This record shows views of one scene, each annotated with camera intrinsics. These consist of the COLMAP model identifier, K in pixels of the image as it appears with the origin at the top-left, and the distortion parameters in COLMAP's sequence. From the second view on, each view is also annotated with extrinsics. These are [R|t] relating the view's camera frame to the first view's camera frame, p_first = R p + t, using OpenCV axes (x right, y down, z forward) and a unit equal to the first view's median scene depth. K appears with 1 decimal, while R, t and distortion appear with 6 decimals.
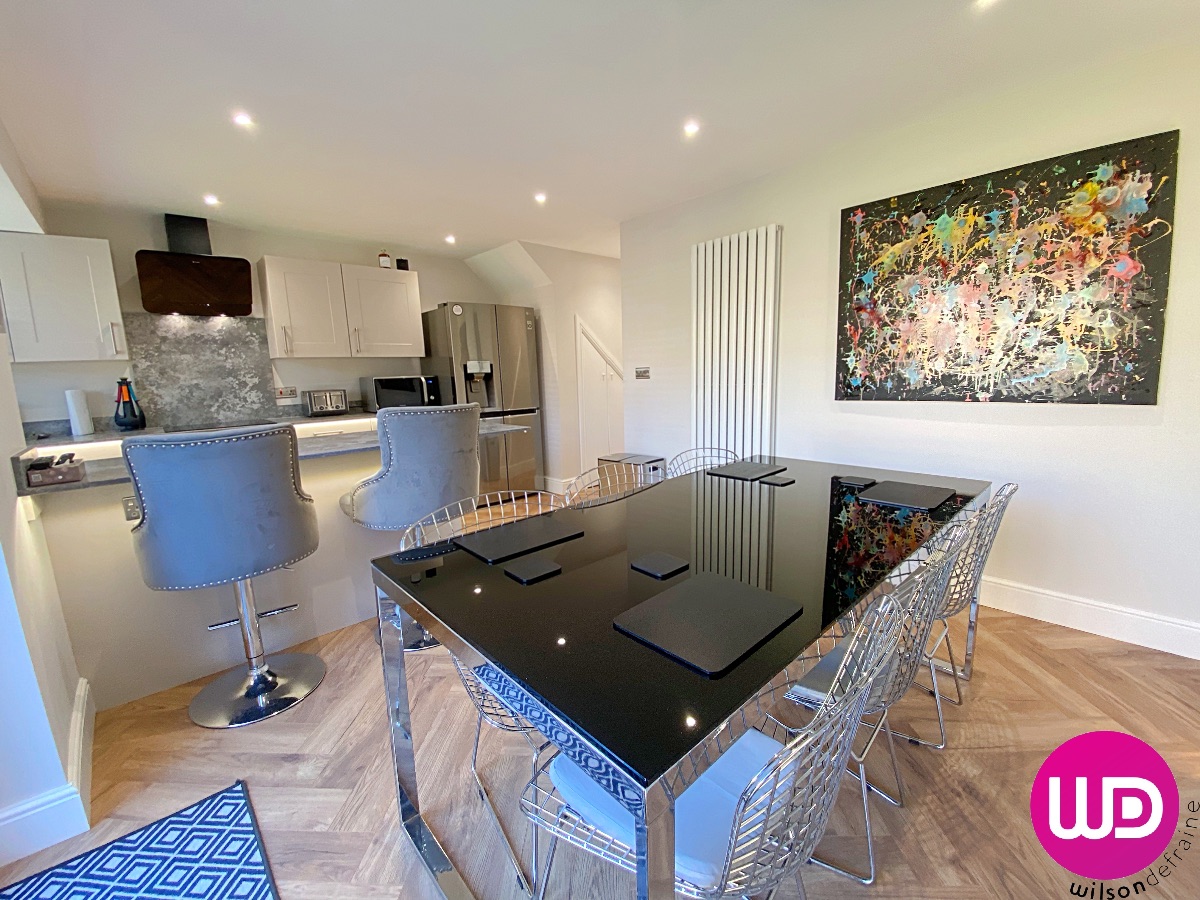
lens RADIAL K [[482.6, 0, 600.1], [0, 482.6, 454.3], [0, 0, 1]] dist [0.009436, -0.017408]
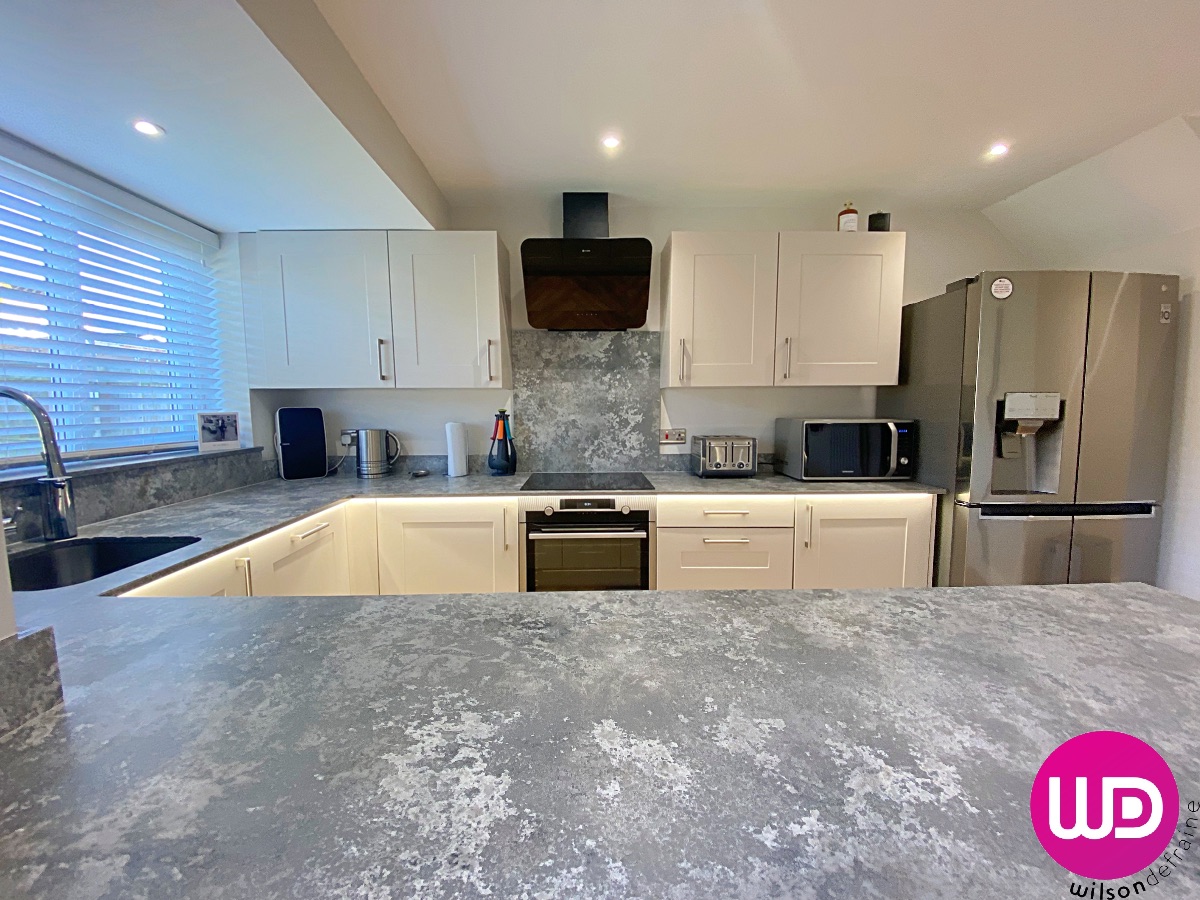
lens RADIAL K [[479.1, 0, 597.9], [0, 479.1, 449.9], [0, 0, 1]] dist [0.049139, -0.043184]
pose [[0.748426, 0.089370, -0.657169, -0.341946], [-0.132472, 0.991056, -0.016092, -0.103350], [0.649853, 0.099100, 0.753571, 0.510089]]
